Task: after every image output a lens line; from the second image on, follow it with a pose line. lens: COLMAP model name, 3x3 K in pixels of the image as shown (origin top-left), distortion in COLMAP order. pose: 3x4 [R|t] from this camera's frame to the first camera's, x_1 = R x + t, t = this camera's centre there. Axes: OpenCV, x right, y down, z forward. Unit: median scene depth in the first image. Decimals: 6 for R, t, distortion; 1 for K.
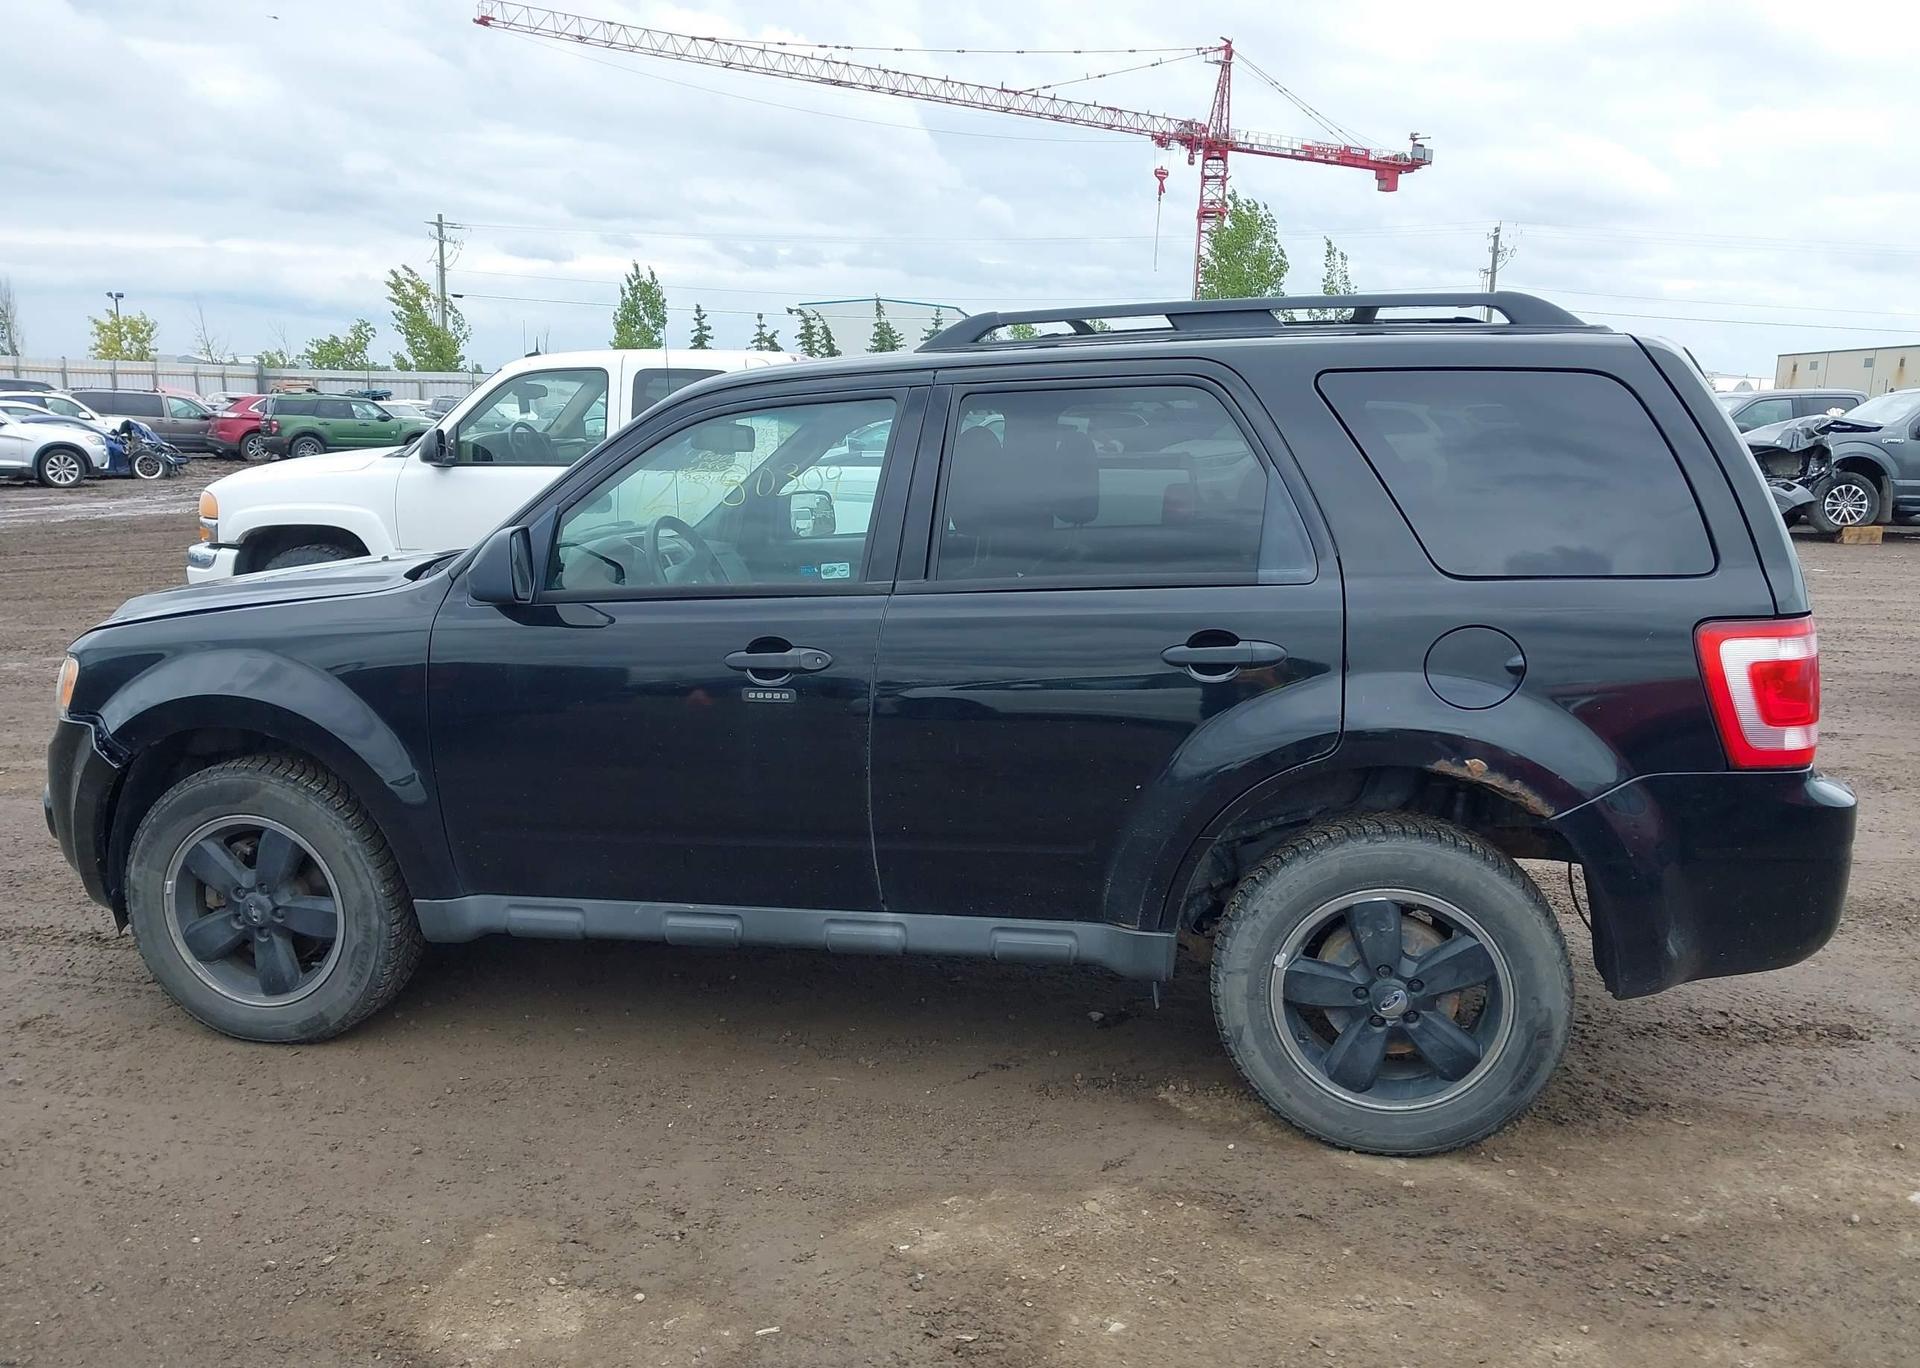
lens RADIAL K [[1517.3, 0, 965.5], [0, 1517.3, 676.7], [0, 0, 1]] dist [0.026904, -0.039817]
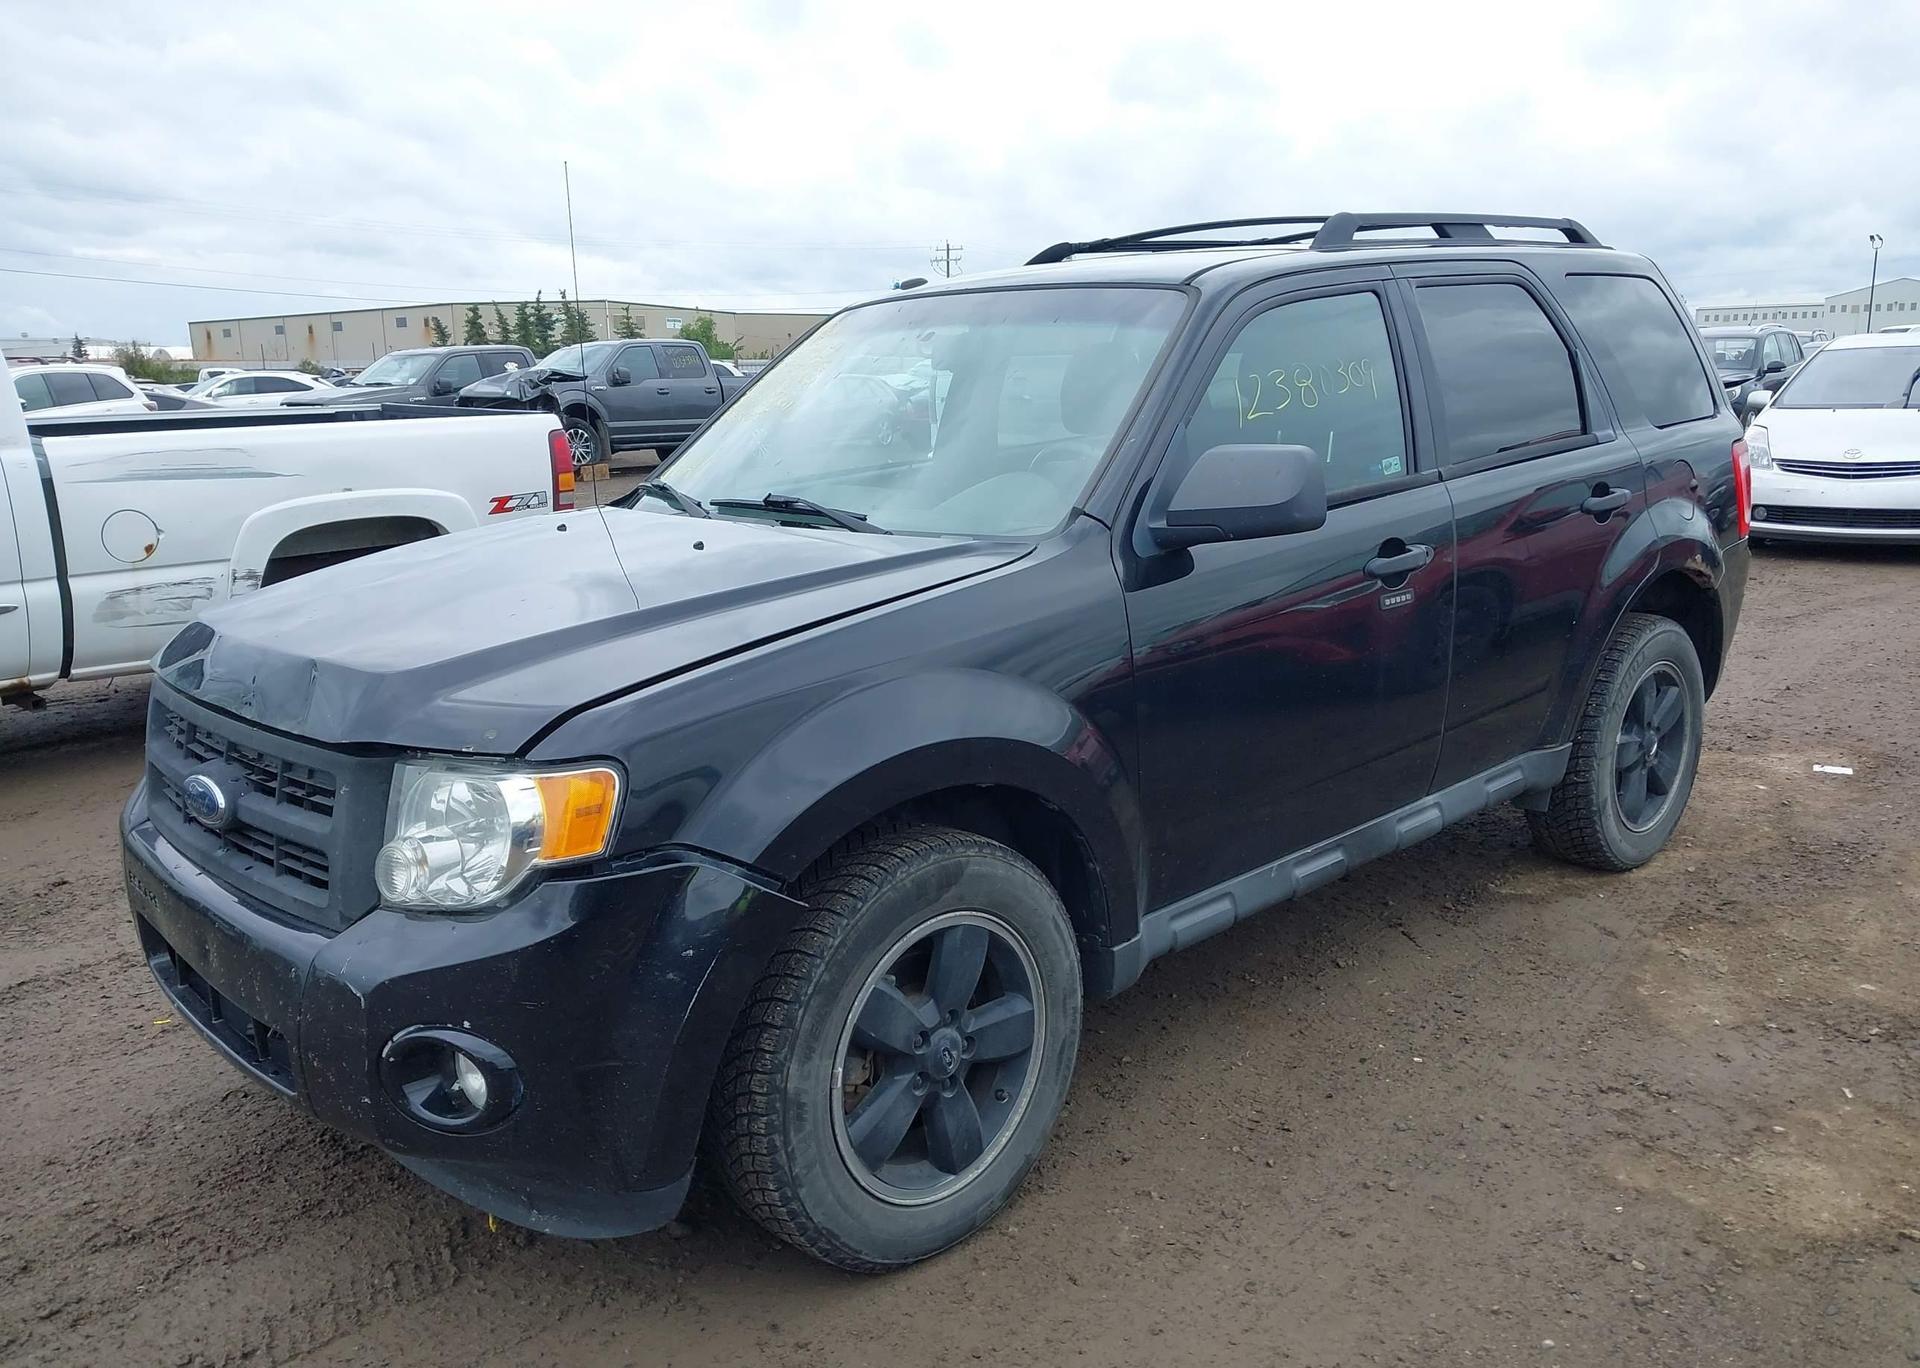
lens RADIAL K [[1517.3, 0, 968.1], [0, 1517.3, 691.8], [0, 0, 1]] dist [0.026904, -0.039817]
pose [[0.572758, -0.193522, 0.796553, -0.982837], [0.170643, 0.978593, 0.115049, -0.080843], [-0.801766, 0.070031, 0.593520, 0.594287]]
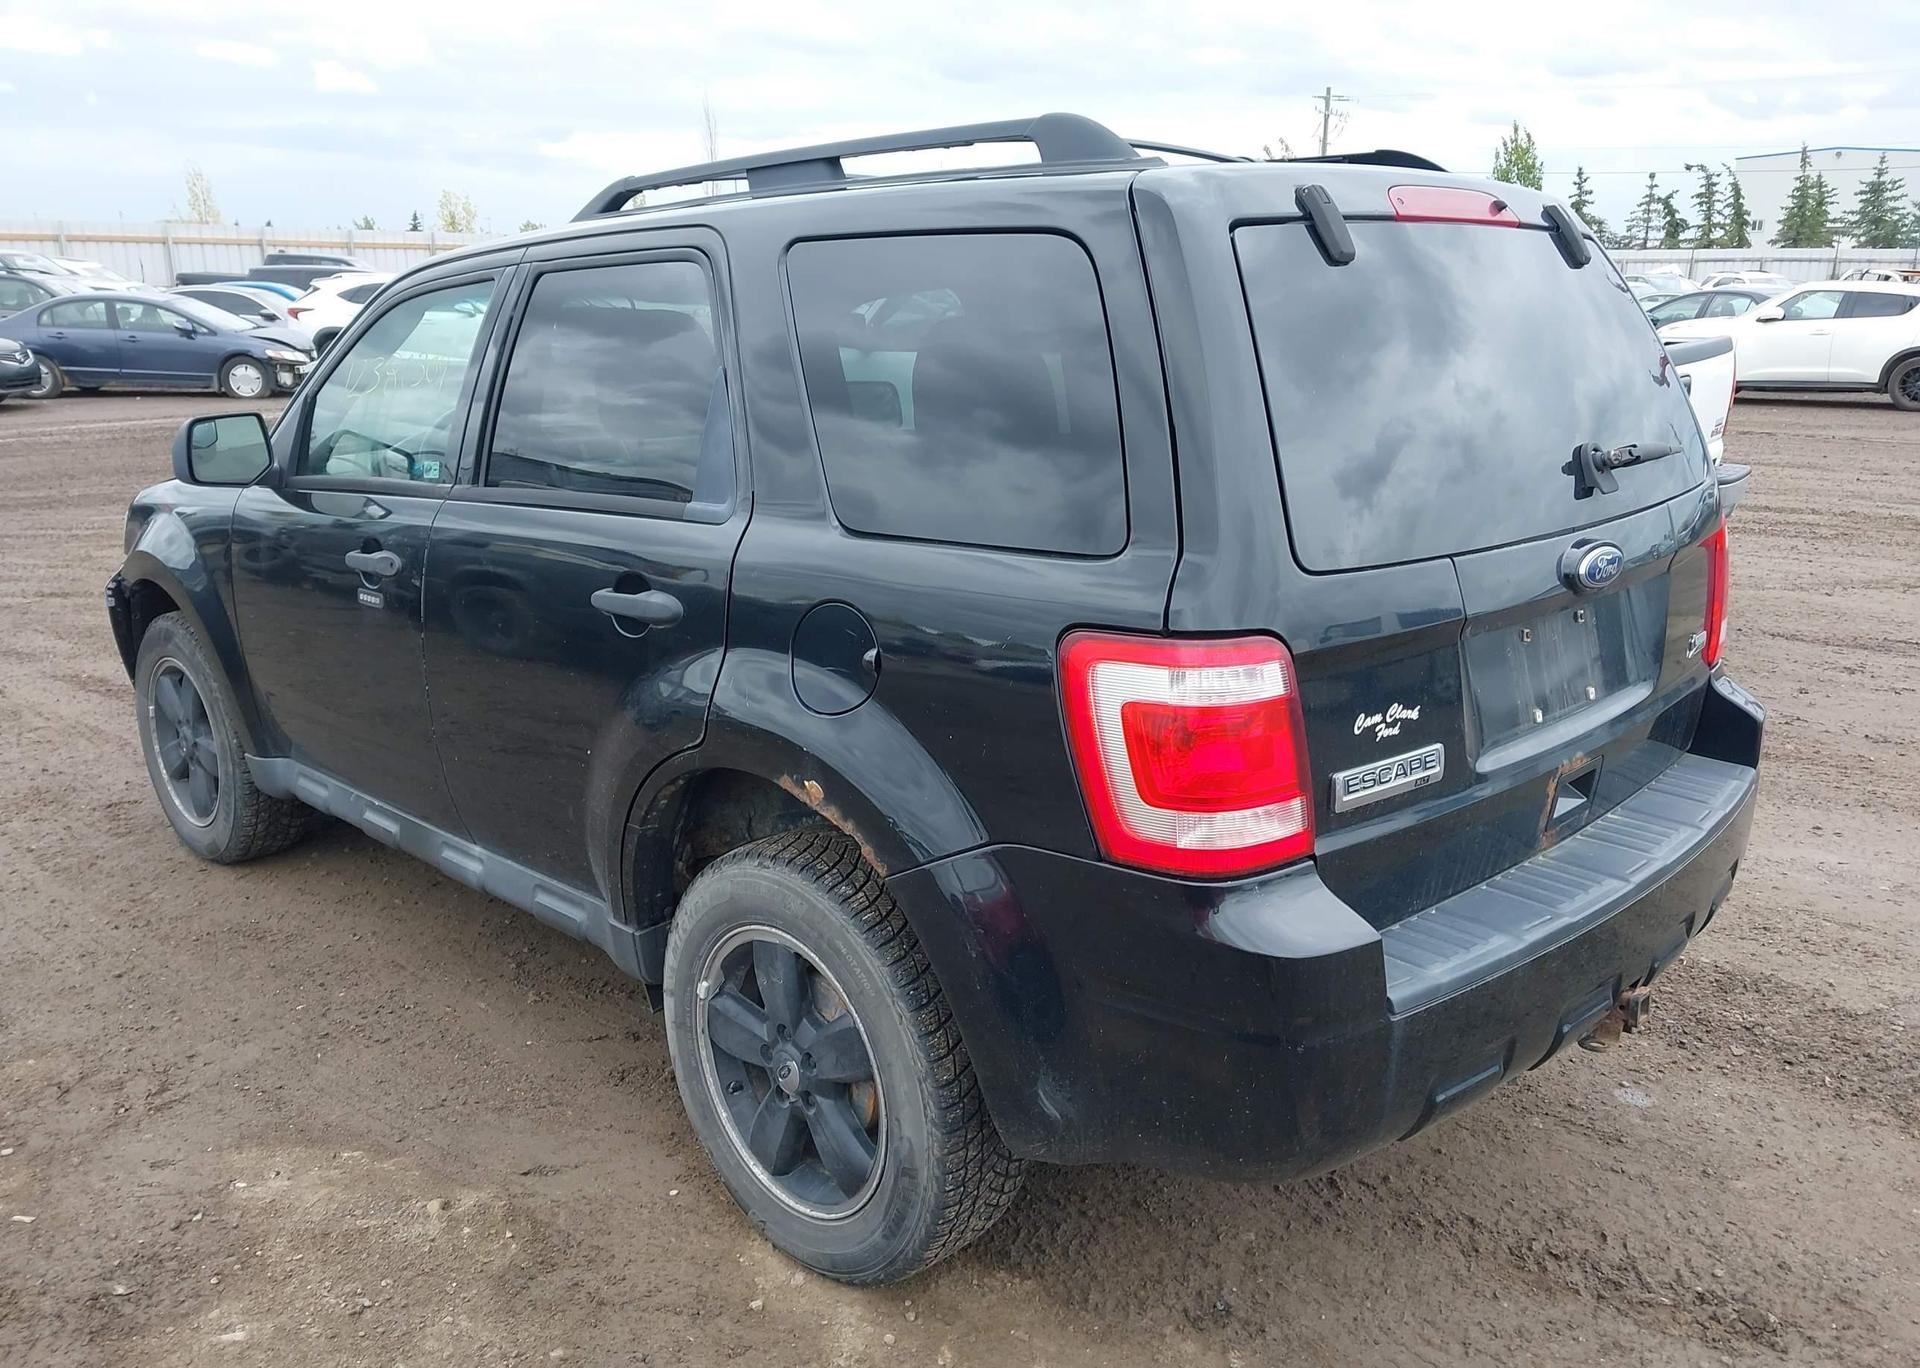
lens RADIAL K [[1517.3, 0, 960.0], [0, 1517.3, 685.5], [0, 0, 1]] dist [0.026904, -0.039817]
pose [[0.838096, 0.127345, -0.530451, 0.640274], [-0.083037, 0.990821, 0.106671, -0.061314], [0.539166, -0.045353, 0.840977, 0.356611]]
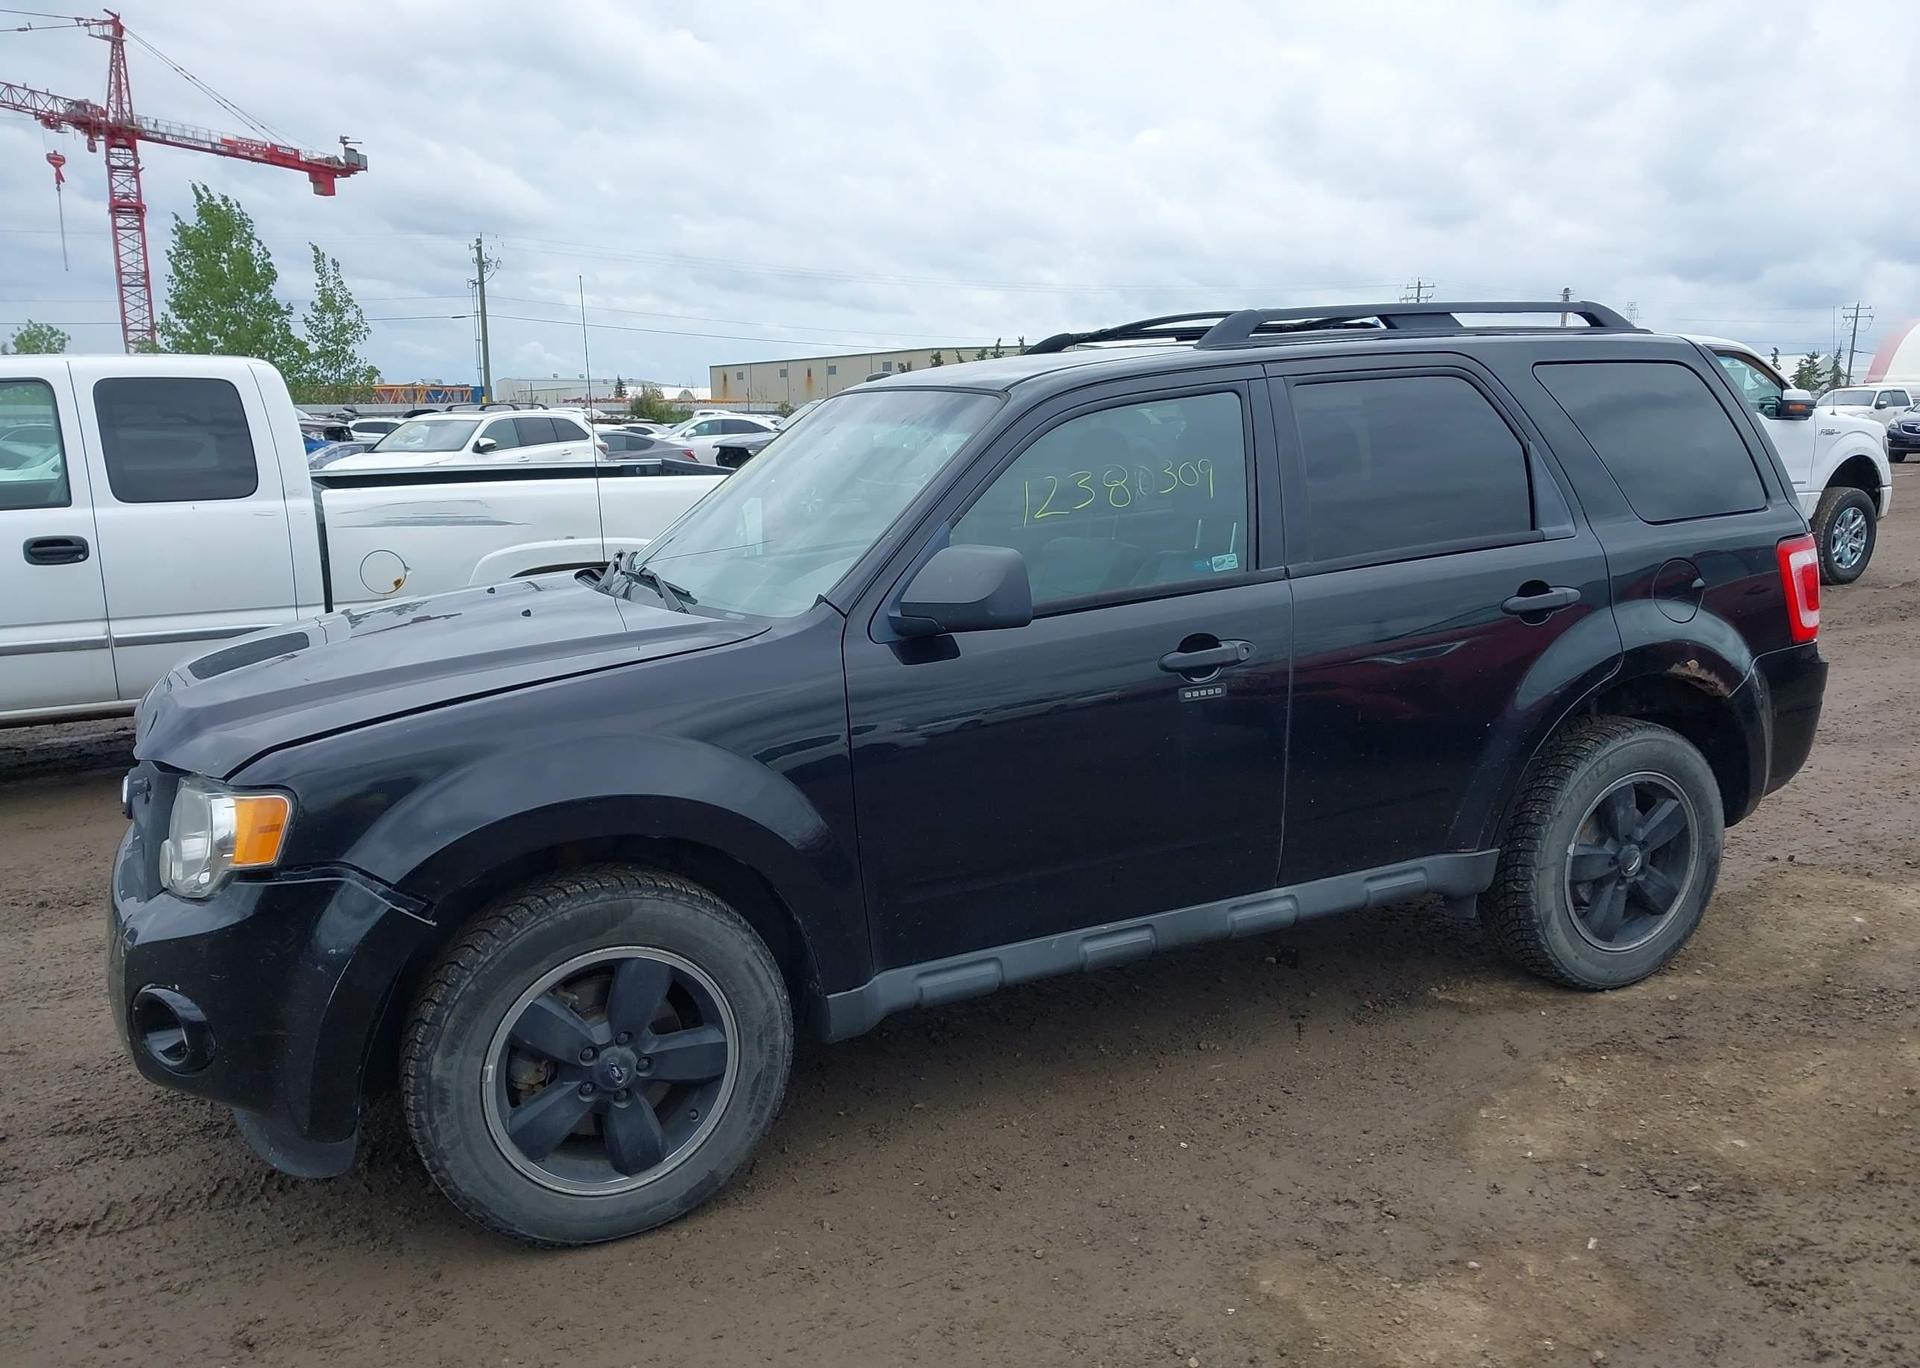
lens RADIAL K [[1517.3, 0, 967.9], [0, 1517.3, 692.1], [0, 0, 1]] dist [0.026904, -0.039817]
pose [[0.790696, -0.131890, 0.597834, -0.776486], [0.130610, 0.990378, 0.045746, -0.049183], [-0.598115, 0.041912, 0.800314, 0.272561]]
